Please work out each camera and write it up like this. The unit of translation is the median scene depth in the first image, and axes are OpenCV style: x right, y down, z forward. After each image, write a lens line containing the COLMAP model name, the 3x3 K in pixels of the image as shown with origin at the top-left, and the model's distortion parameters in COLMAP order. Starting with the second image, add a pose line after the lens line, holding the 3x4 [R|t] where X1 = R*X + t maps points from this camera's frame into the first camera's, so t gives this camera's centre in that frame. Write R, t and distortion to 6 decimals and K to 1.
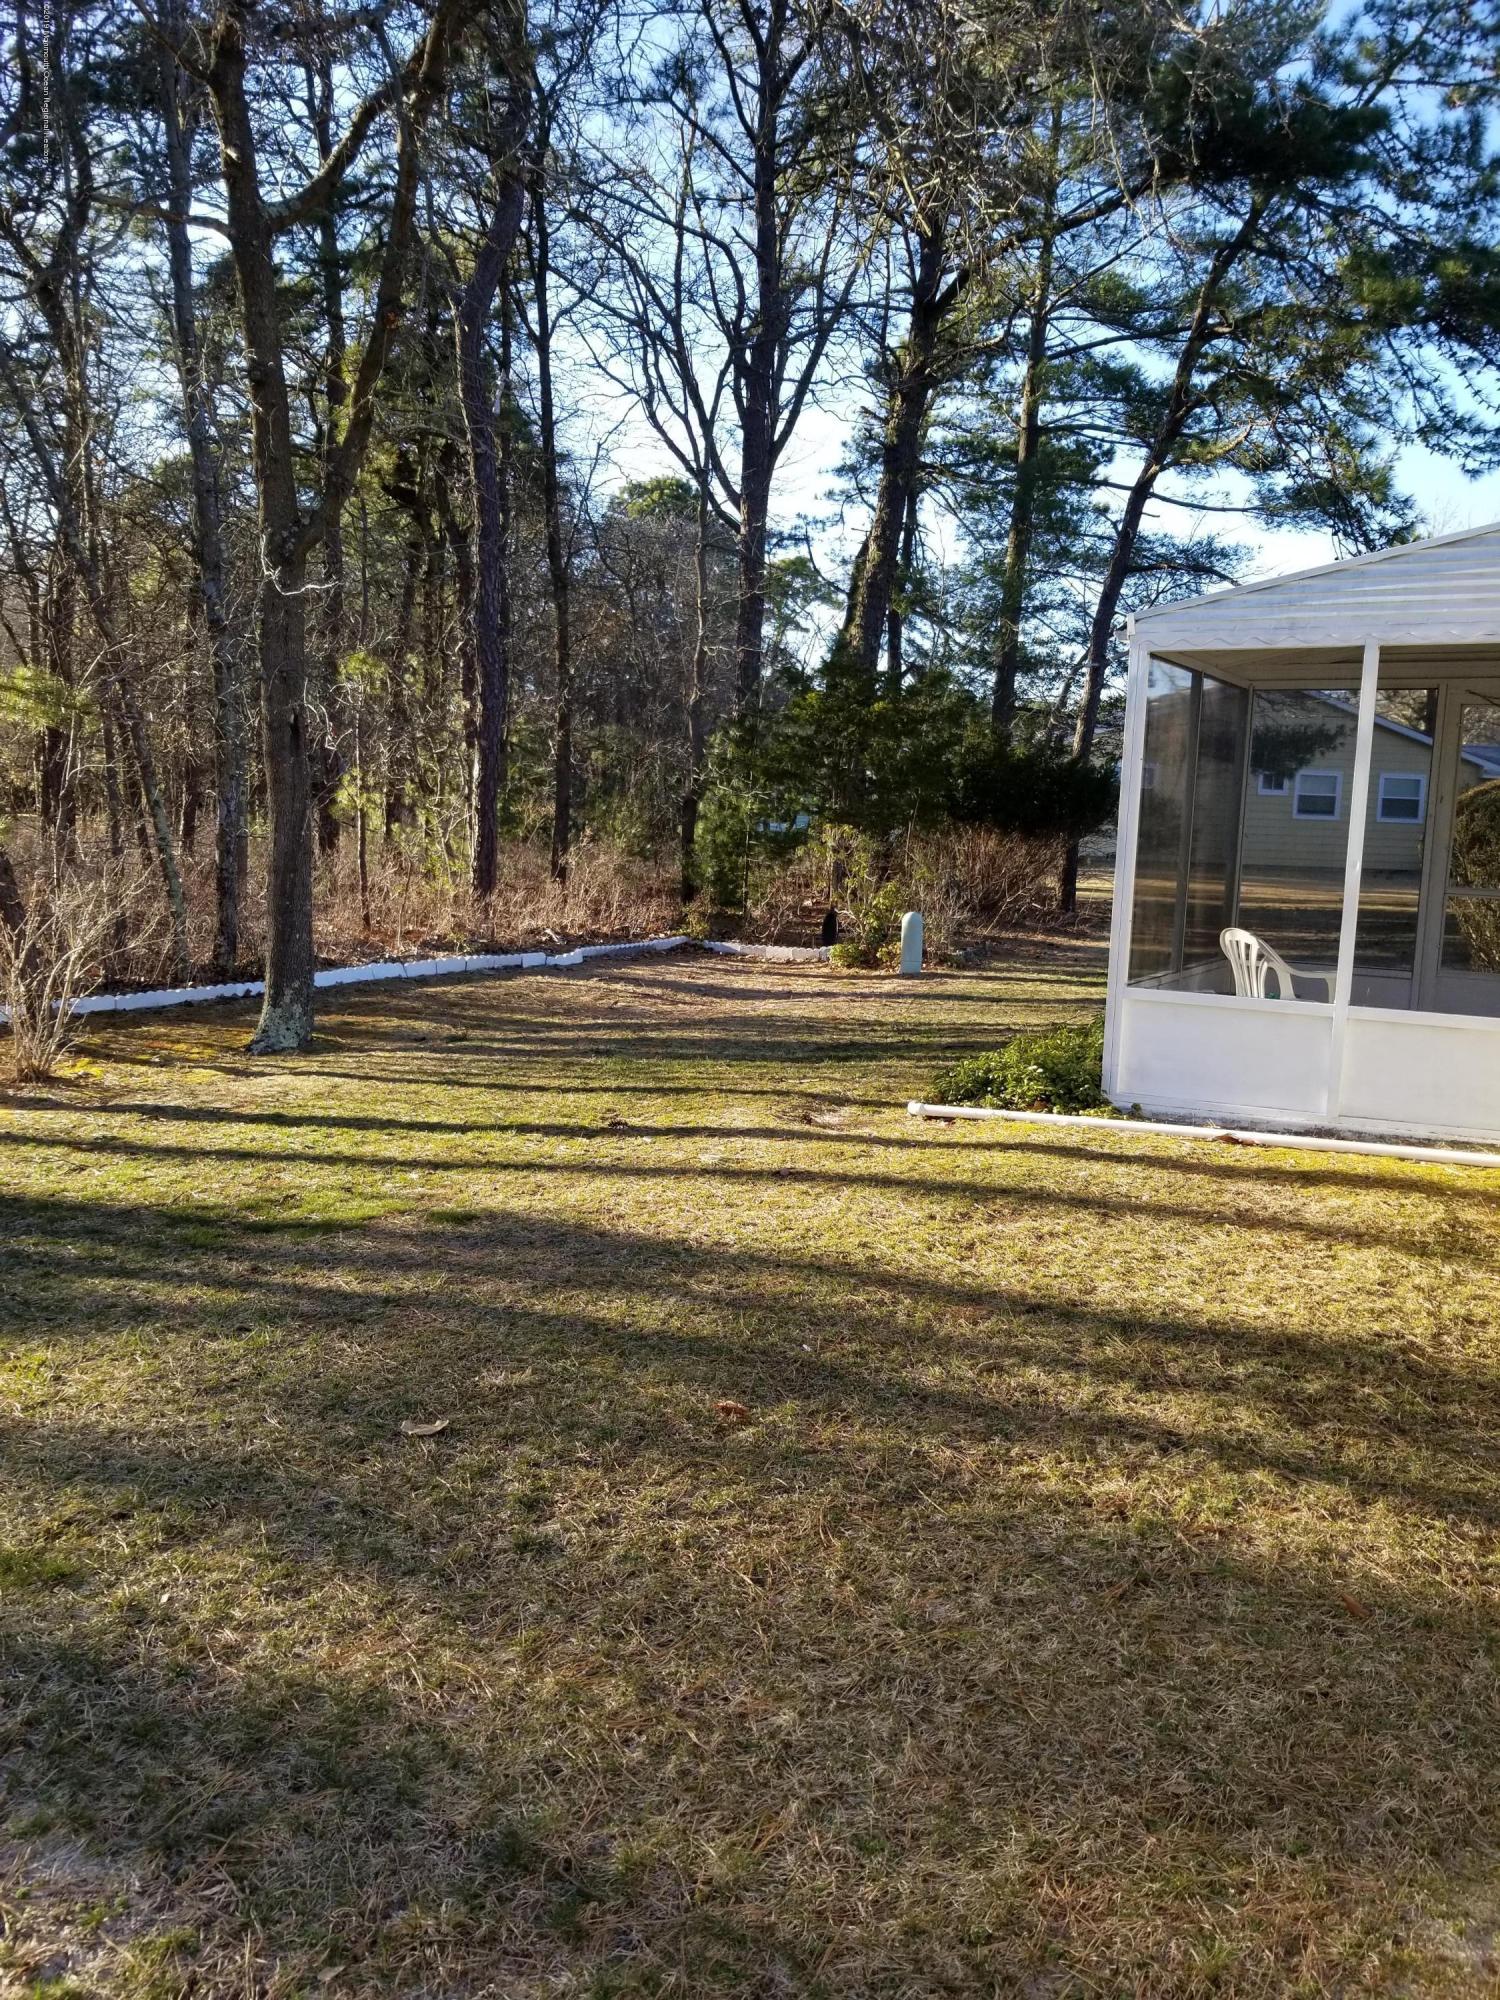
lens RADIAL K [[1582.8, 0, 743.1], [0, 1582.8, 990.1], [0, 0, 1]] dist [0.015083, -0.024896]
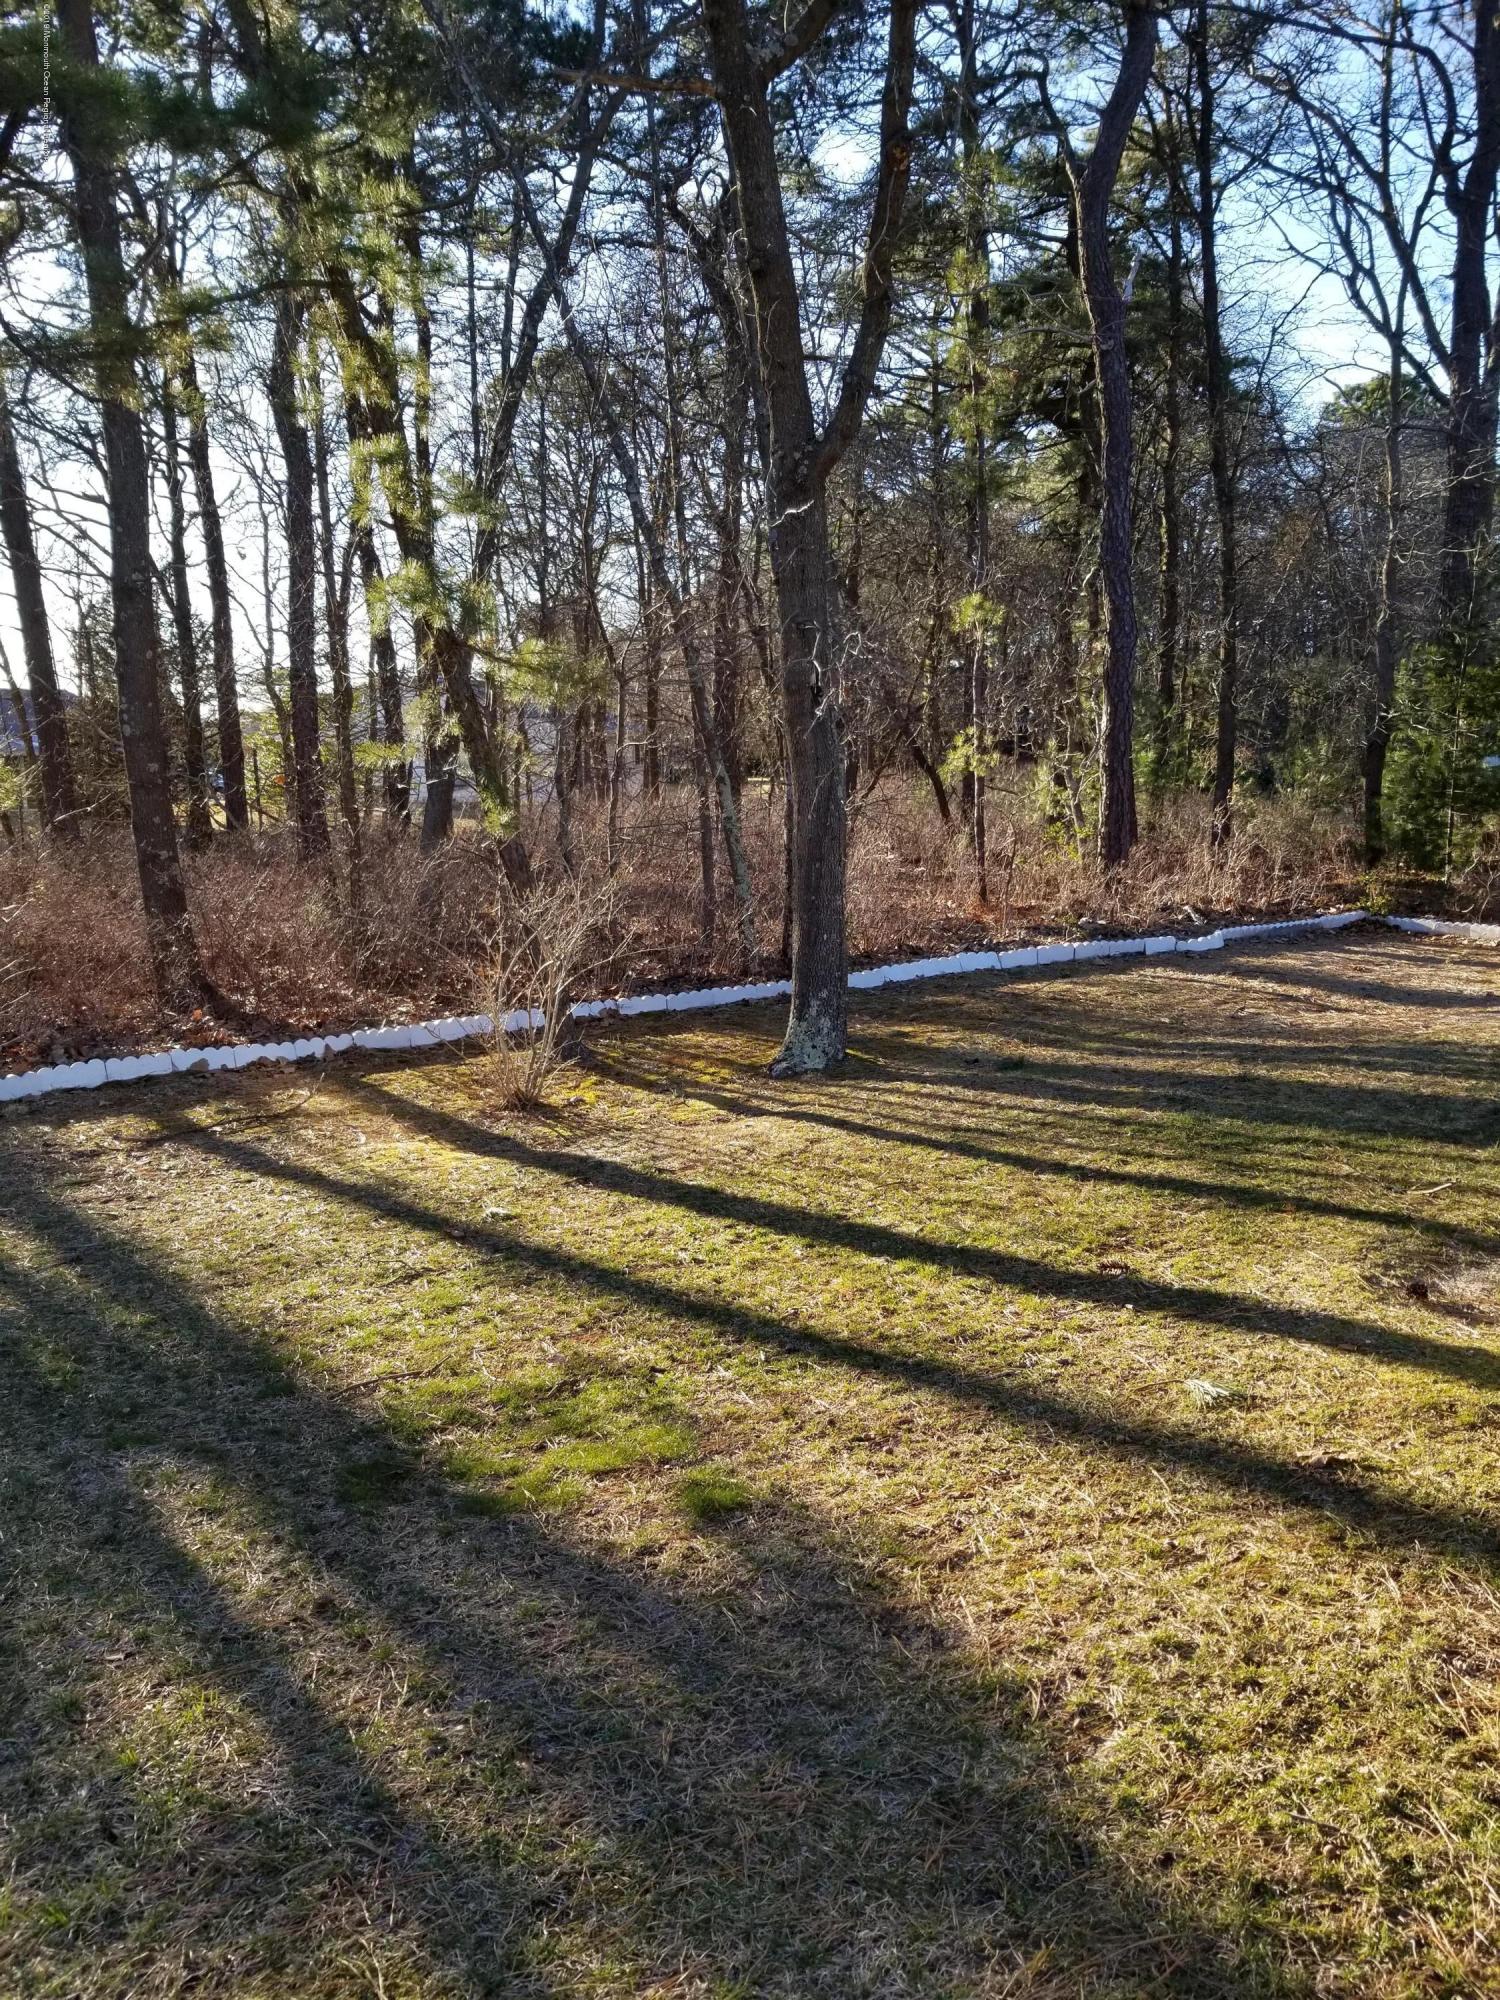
lens RADIAL K [[1580.0, 0, 775.6], [0, 1580.0, 972.4], [0, 0, 1]] dist [-0.004353, -0.006096]
pose [[0.910297, 0.010598, -0.413821, 0.027800], [-0.001507, 0.999750, 0.022287, -0.022696], [0.413954, -0.019664, 0.910086, 0.152461]]
